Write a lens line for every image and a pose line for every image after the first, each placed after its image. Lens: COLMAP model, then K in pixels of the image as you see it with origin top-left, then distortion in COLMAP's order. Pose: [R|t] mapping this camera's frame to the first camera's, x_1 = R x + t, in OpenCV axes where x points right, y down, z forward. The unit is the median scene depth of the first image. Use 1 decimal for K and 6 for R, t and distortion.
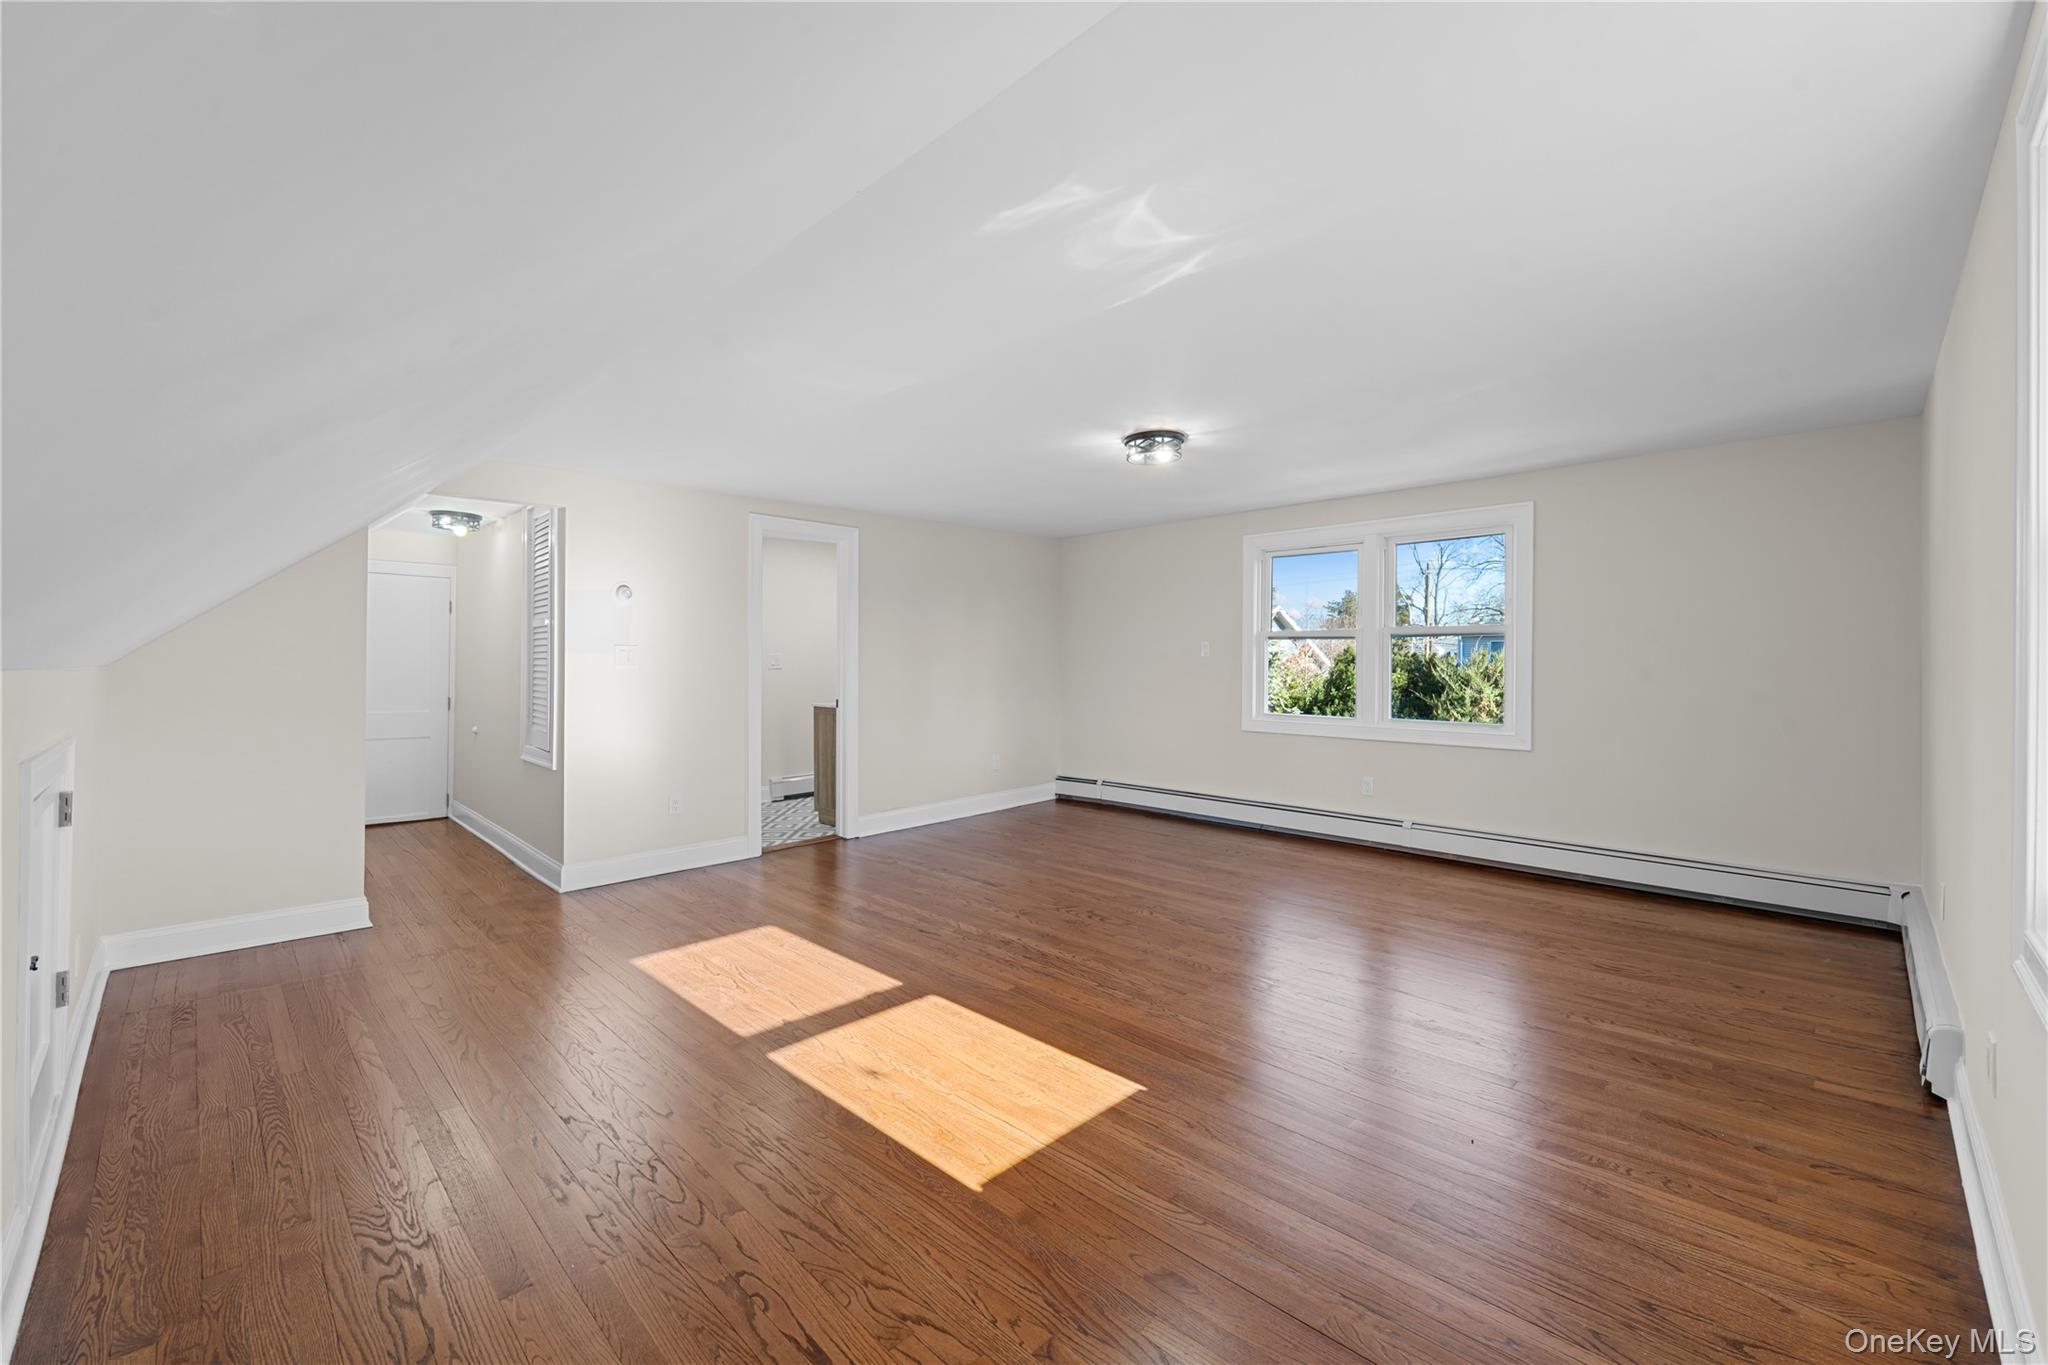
lens RADIAL K [[826.7, 0, 1026.8], [0, 826.7, 675.2], [0, 0, 1]] dist [0.001734, -0.002193]
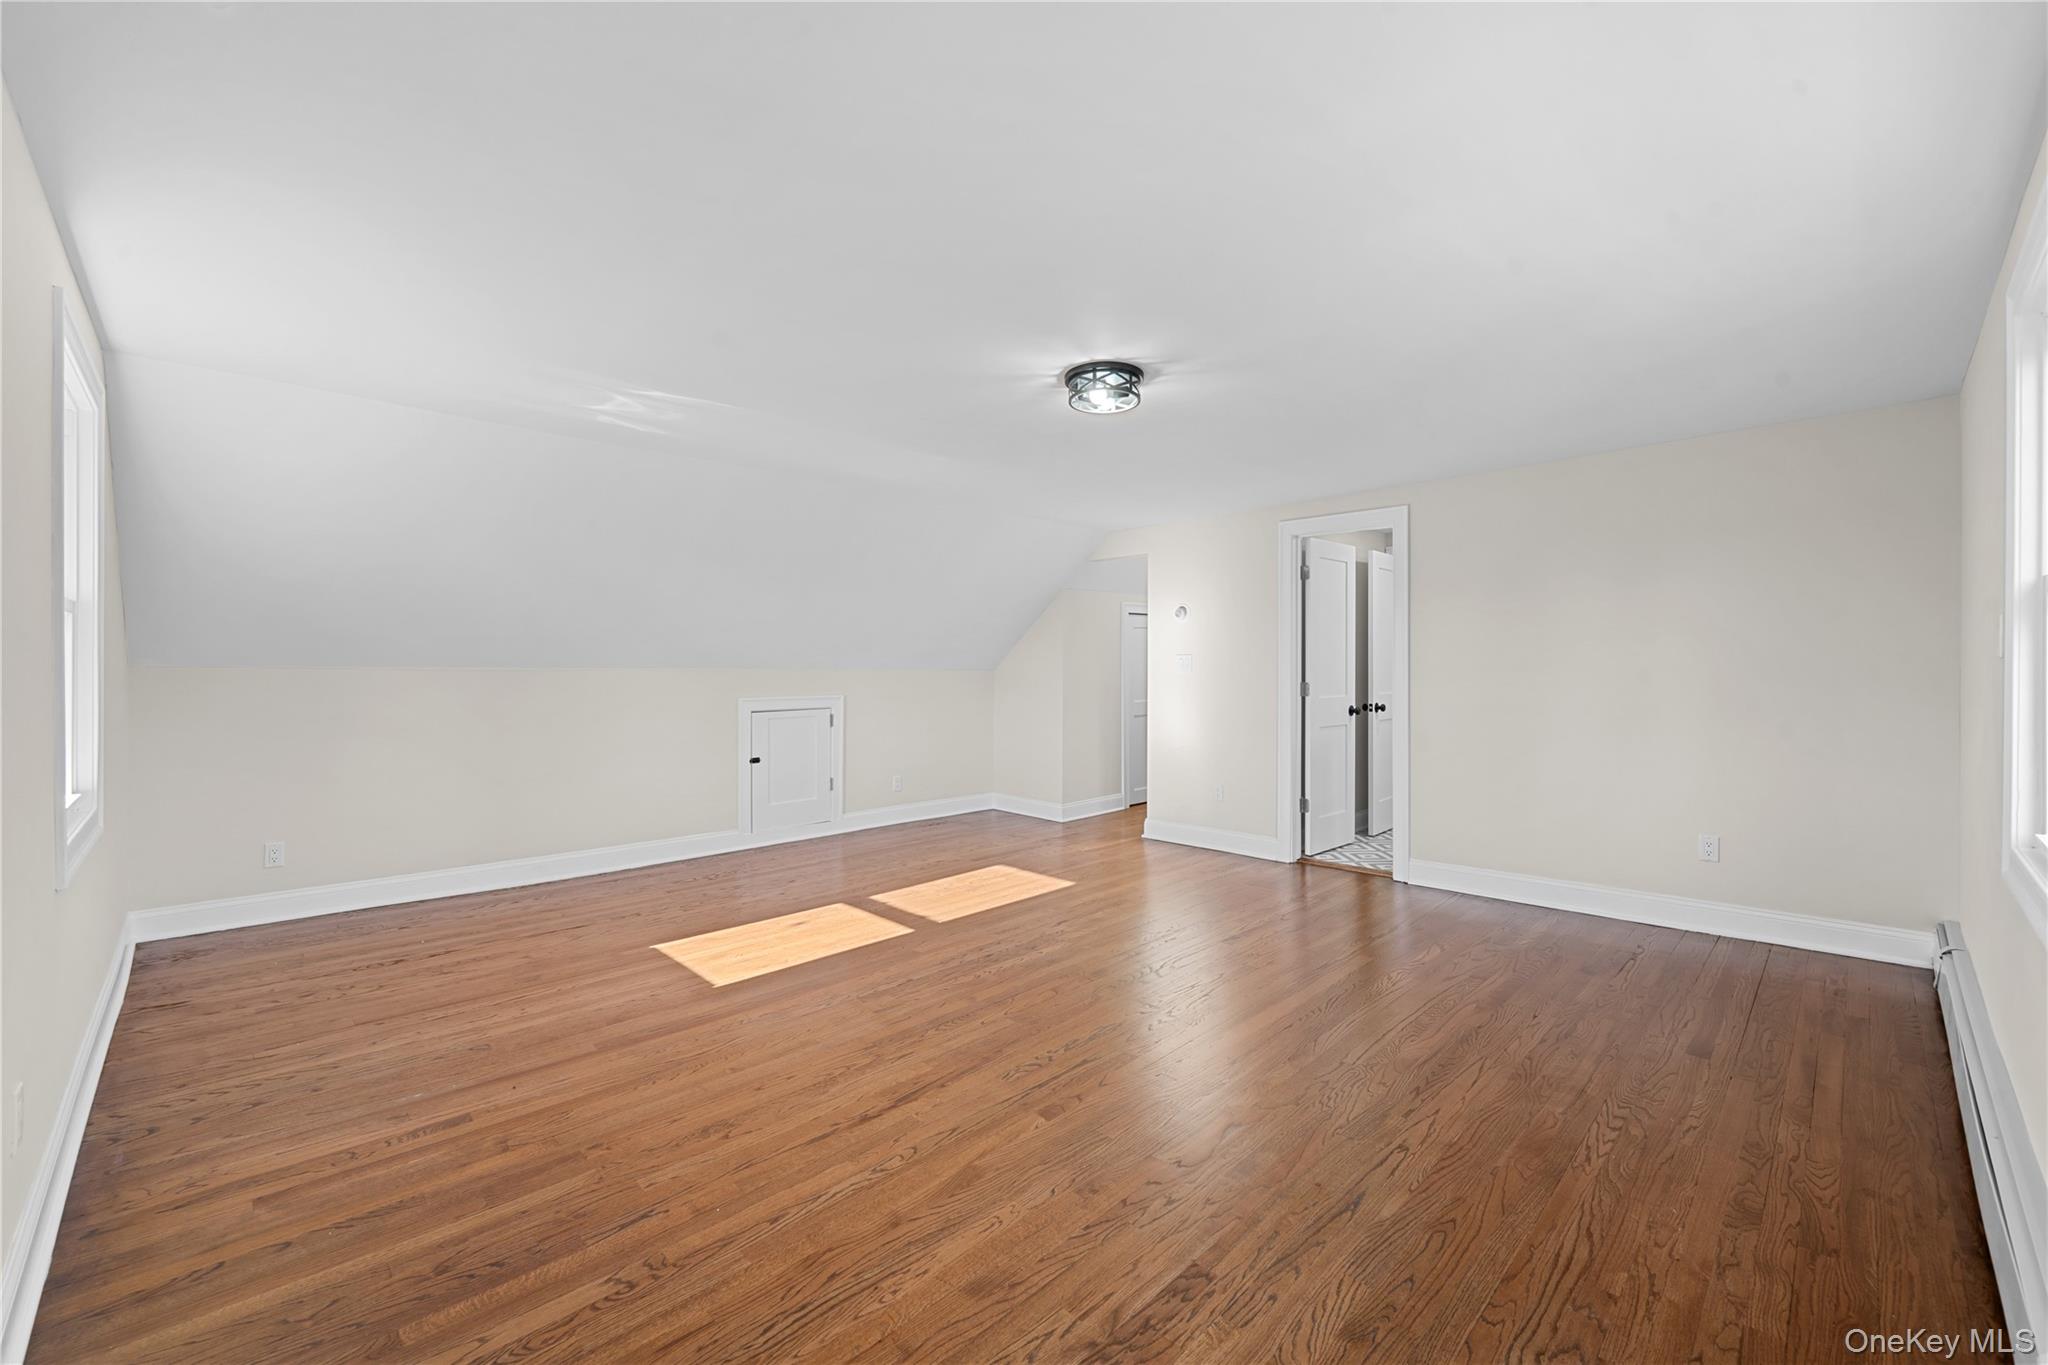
lens RADIAL K [[830.1, 0, 1022.2], [0, 830.1, 672.5], [0, 0, 1]] dist [0.000536, 0.000187]
pose [[-0.009146, 0.009710, -0.999911, 1.246332], [-0.015647, 0.999829, 0.009852, -0.025649], [0.999836, 0.015736, -0.008992, 1.266271]]
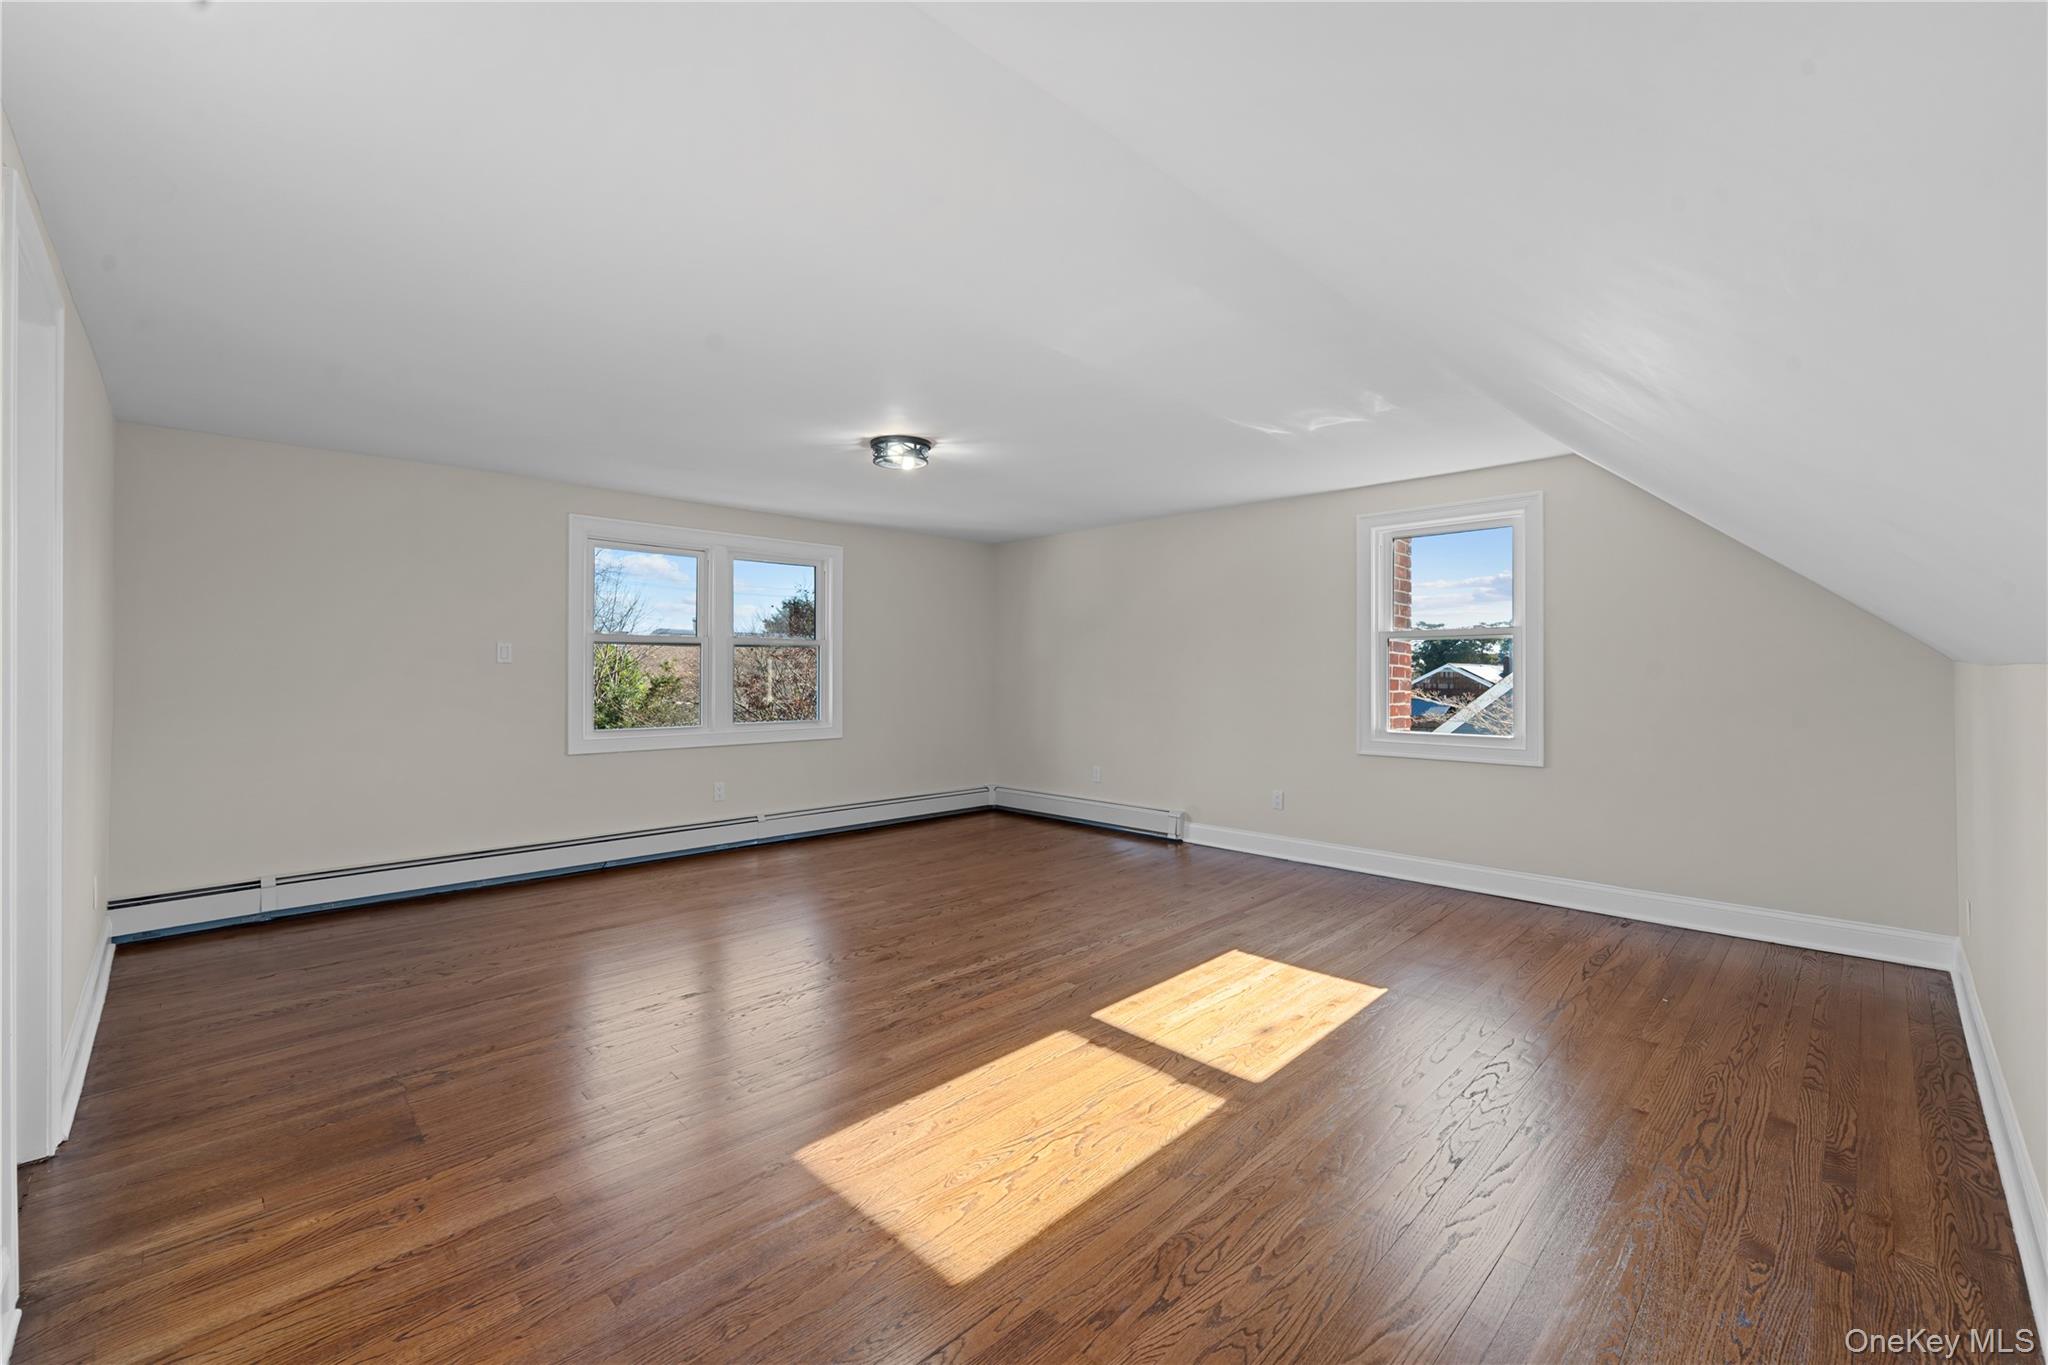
lens RADIAL K [[844.8, 0, 1024.0], [0, 844.8, 682.5], [0, 0, 1]] dist [-0.000584, -0.000472]
pose [[0.006058, -0.012296, 0.999906, -1.169072], [0.019154, 0.999742, 0.012178, -0.009764], [-0.999798, 0.019078, 0.006292, 1.150399]]
